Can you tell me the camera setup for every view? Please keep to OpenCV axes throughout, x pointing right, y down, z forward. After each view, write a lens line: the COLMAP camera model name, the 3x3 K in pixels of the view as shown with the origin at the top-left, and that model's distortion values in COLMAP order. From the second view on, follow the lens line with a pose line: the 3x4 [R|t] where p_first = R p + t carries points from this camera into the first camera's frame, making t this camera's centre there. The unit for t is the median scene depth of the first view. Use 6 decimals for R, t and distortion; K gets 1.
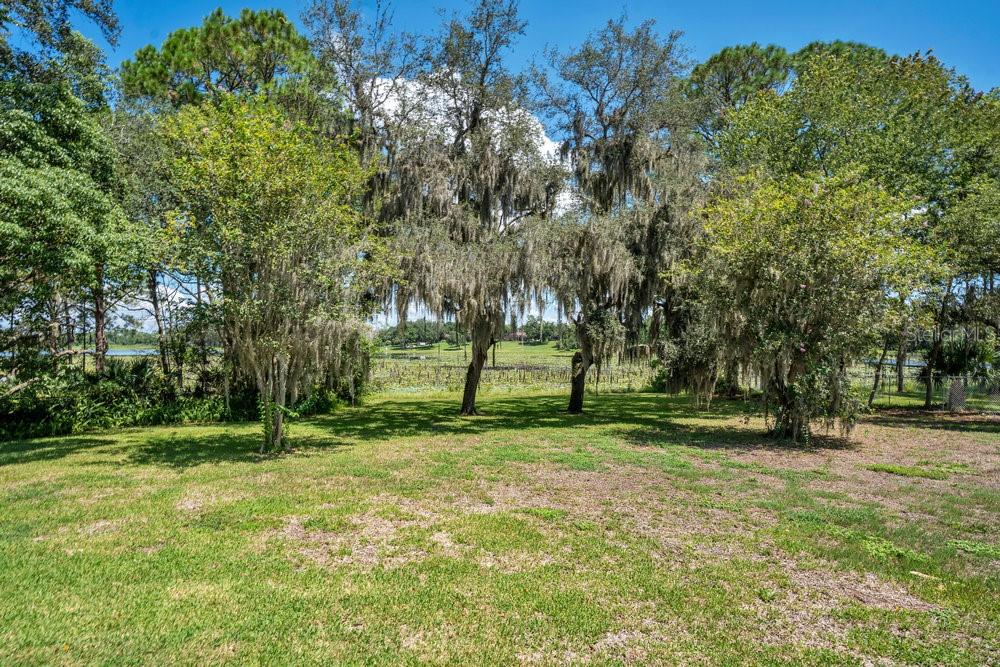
lens RADIAL K [[472.6, 0, 470.3], [0, 472.6, 357.4], [0, 0, 1]] dist [-0.033565, 0.000766]
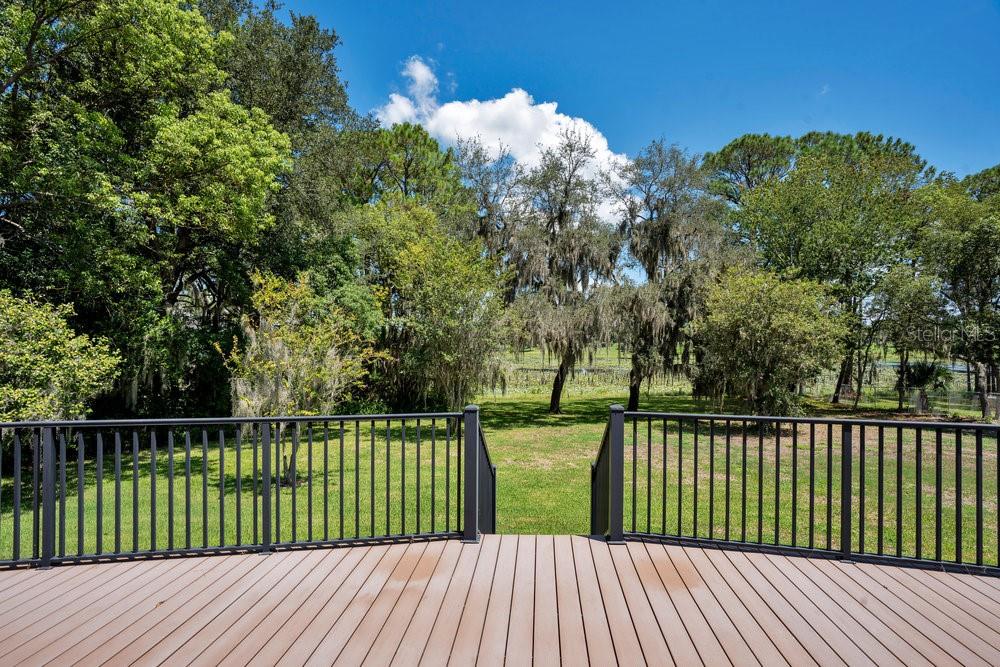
lens RADIAL K [[472.6, 0, 517.1], [0, 472.6, 332.6], [0, 0, 1]] dist [-0.033565, 0.000766]
pose [[0.999335, -0.002412, -0.036374, -0.075007], [0.000754, 0.998963, -0.045522, -0.061246], [0.036446, 0.045464, 0.998301, -0.461050]]
